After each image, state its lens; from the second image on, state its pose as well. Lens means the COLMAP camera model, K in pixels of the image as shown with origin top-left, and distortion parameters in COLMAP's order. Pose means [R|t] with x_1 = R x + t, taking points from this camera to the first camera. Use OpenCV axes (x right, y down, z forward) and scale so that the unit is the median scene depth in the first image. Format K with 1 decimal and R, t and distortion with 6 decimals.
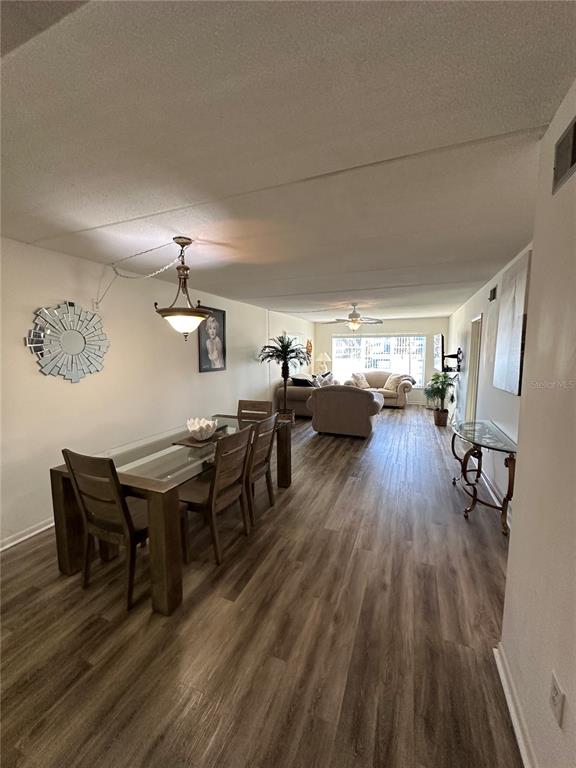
lens RADIAL K [[307.5, 0, 290.2], [0, 307.5, 383.2], [0, 0, 1]] dist [-0.002455, 0.000920]
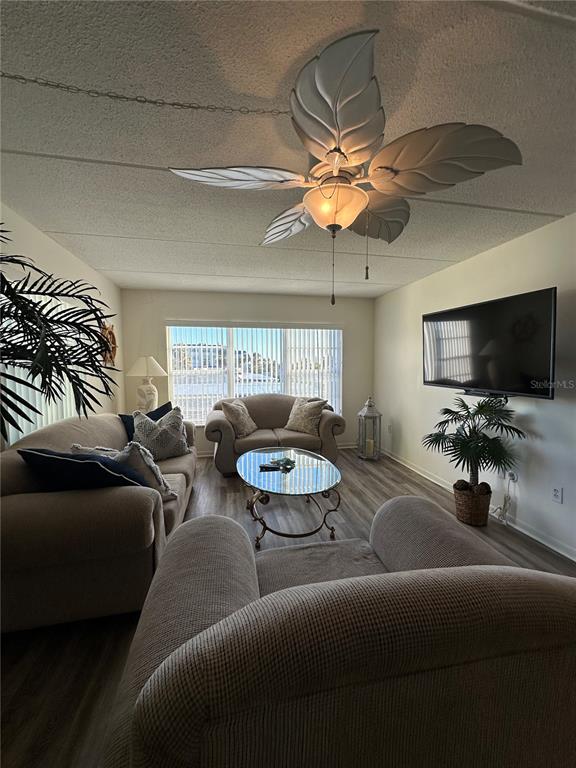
lens RADIAL K [[307.5, 0, 290.0], [0, 307.5, 383.6], [0, 0, 1]] dist [-0.002455, 0.000920]
pose [[0.836156, -0.037321, 0.547220, 0.145387], [0.060837, 0.997837, -0.024906, -0.145635], [-0.545107, 0.054117, 0.836618, 1.988567]]
